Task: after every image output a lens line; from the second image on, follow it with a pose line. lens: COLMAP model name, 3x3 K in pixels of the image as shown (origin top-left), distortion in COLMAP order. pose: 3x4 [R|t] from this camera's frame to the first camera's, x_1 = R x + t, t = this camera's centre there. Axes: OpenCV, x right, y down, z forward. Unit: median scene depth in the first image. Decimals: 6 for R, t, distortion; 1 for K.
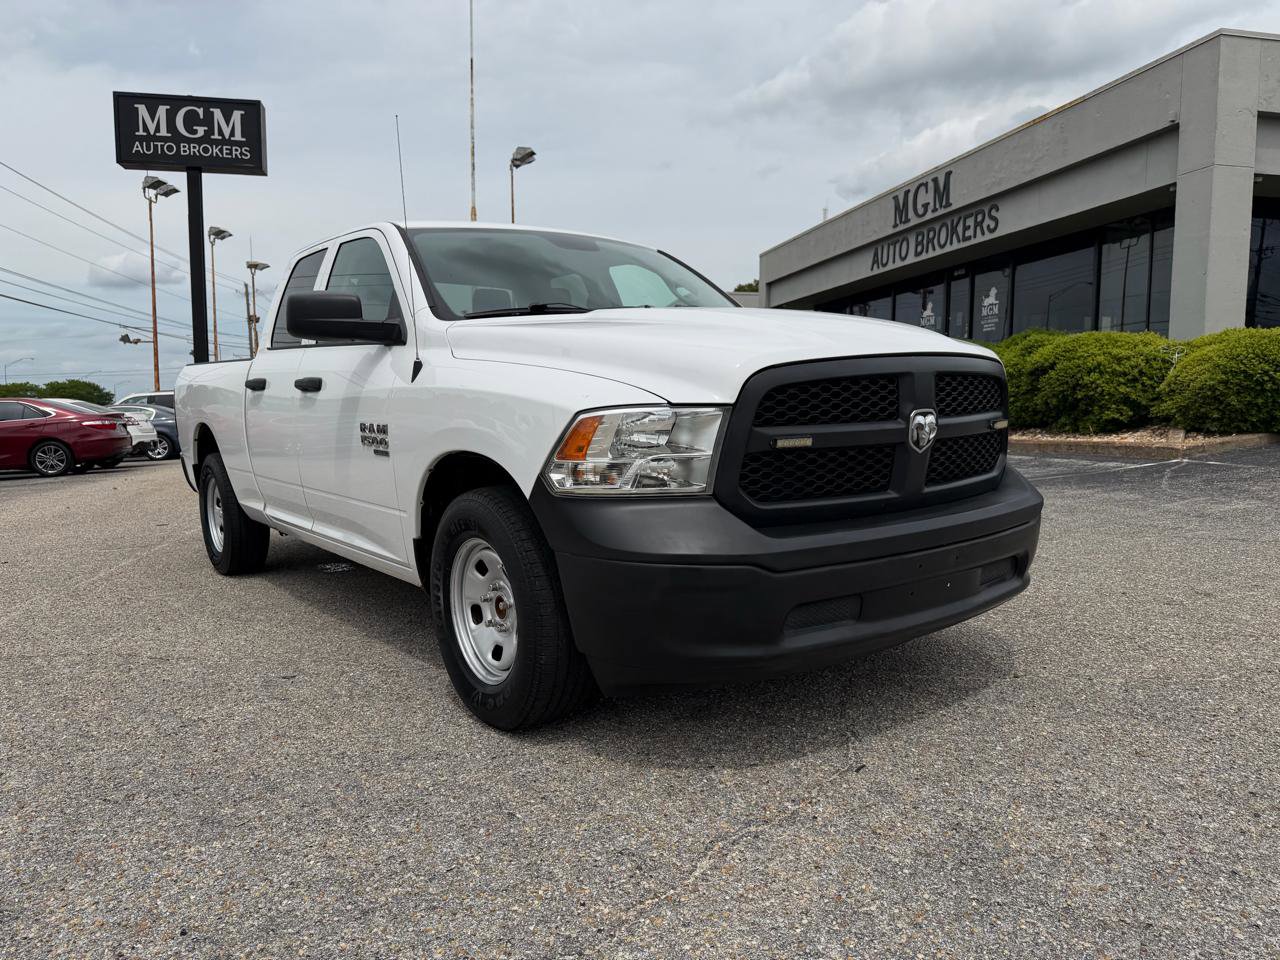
lens RADIAL K [[911.5, 0, 632.7], [0, 911.5, 478.1], [0, 0, 1]] dist [0.013448, -0.018846]
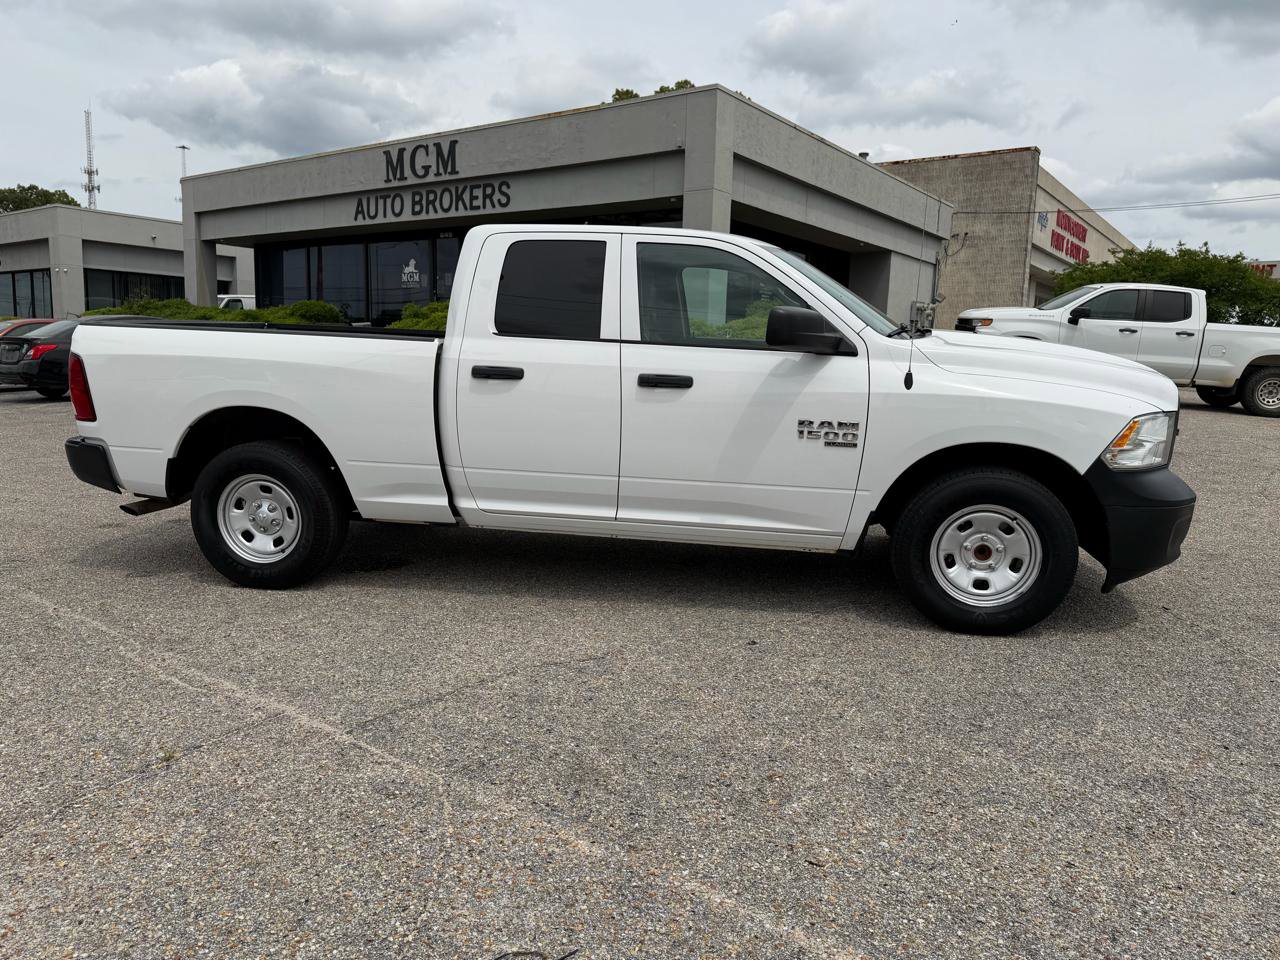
lens RADIAL K [[899.4, 0, 640.0], [0, 899.4, 480.0], [0, 0, 1]] dist [0.063837, -0.084394]
pose [[0.737378, -0.069674, 0.671878, -0.232020], [0.024441, 0.996767, 0.076542, -0.014337], [-0.675038, -0.040020, 0.736696, 0.051228]]
